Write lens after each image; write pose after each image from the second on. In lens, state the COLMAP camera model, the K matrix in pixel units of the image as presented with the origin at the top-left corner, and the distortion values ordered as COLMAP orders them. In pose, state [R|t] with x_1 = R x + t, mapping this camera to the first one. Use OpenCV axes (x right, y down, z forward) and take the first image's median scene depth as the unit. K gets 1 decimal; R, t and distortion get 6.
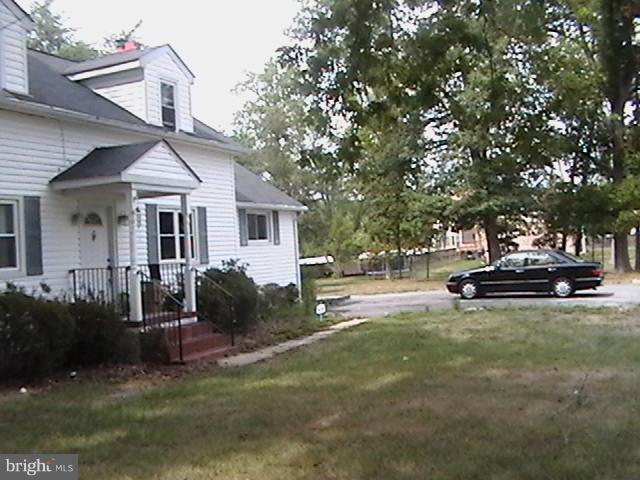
lens RADIAL K [[755.4, 0, 320.0], [0, 755.4, 240.0], [0, 0, 1]] dist [-0.271522, 0.002273]
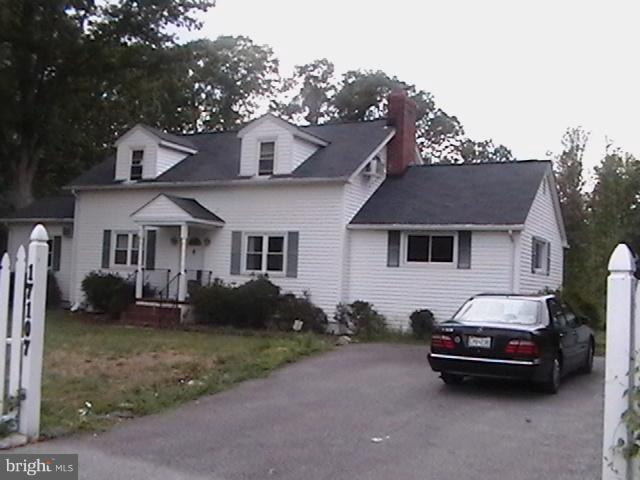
lens RADIAL K [[755.4, 0, 320.0], [0, 755.4, 240.0], [0, 0, 1]] dist [-0.271522, 0.002273]
pose [[-0.114139, 0.004050, -0.993457, 1.086071], [-0.021363, 0.999750, 0.006530, -0.038486], [0.993235, 0.021968, -0.114024, 1.179475]]
